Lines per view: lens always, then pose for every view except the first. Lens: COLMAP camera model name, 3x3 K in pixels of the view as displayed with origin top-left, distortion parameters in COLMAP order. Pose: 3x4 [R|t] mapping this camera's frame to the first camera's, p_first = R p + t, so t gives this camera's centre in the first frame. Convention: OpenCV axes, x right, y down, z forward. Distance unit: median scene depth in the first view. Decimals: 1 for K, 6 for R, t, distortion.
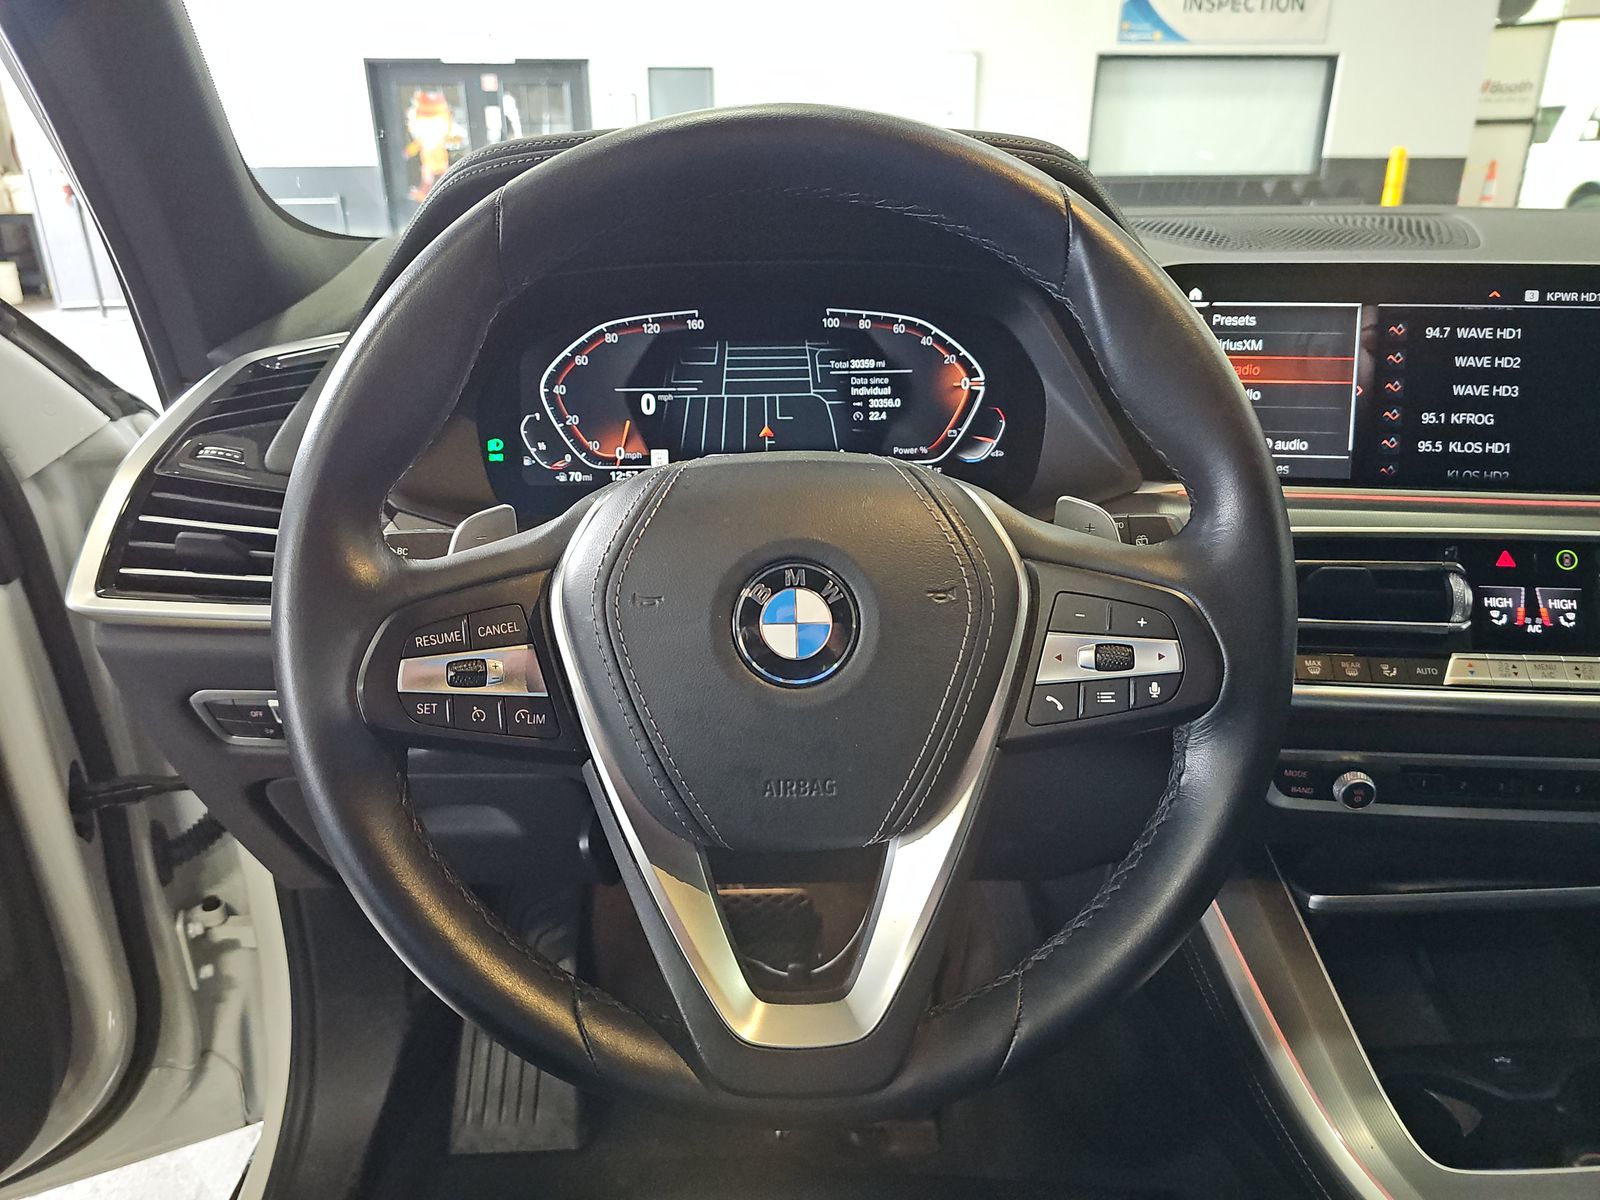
lens RADIAL K [[1069.1, 0, 800.0], [0, 1069.1, 600.0], [0, 0, 1]] dist [0.000557, -0.005208]
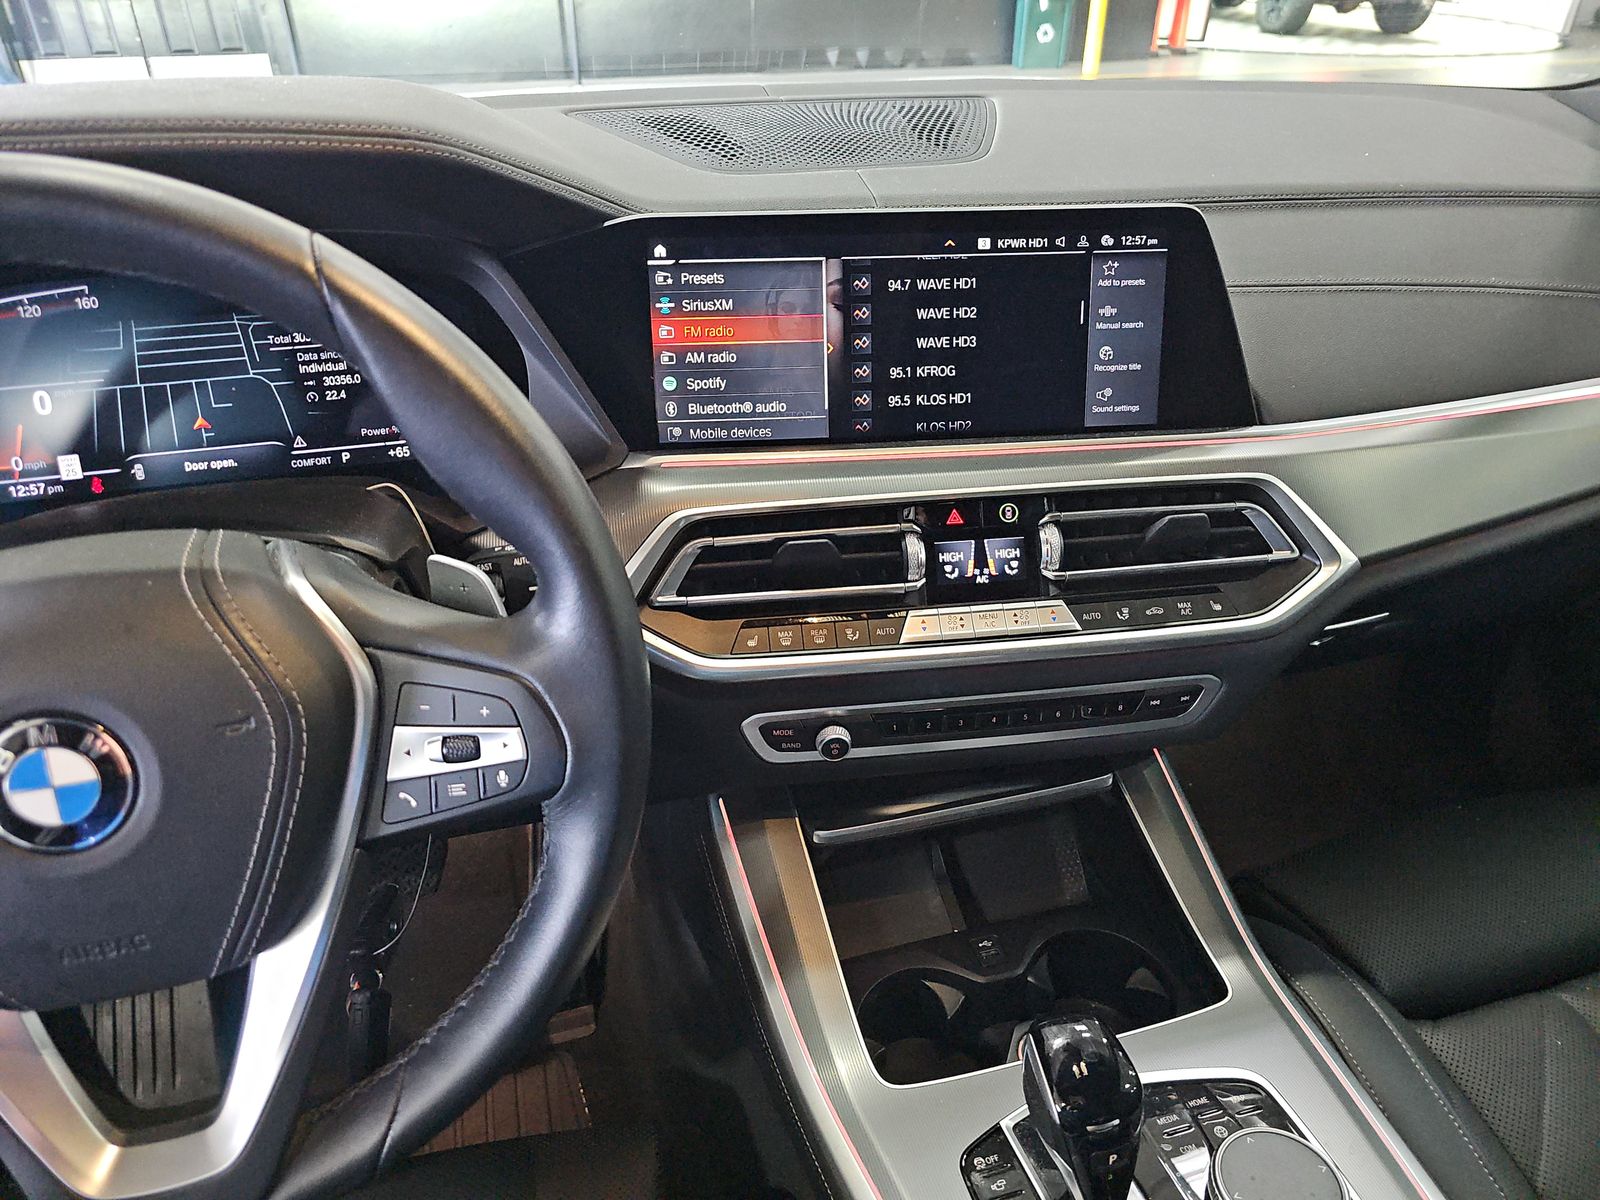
lens RADIAL K [[1054.7, 0, 791.3], [0, 1054.7, 610.1], [0, 0, 1]] dist [0.071874, -0.083933]
pose [[0.971029, -0.112714, 0.210709, 0.253478], [0.071965, 0.978767, 0.191925, -0.149894], [-0.227868, -0.171202, 0.958523, 0.015812]]
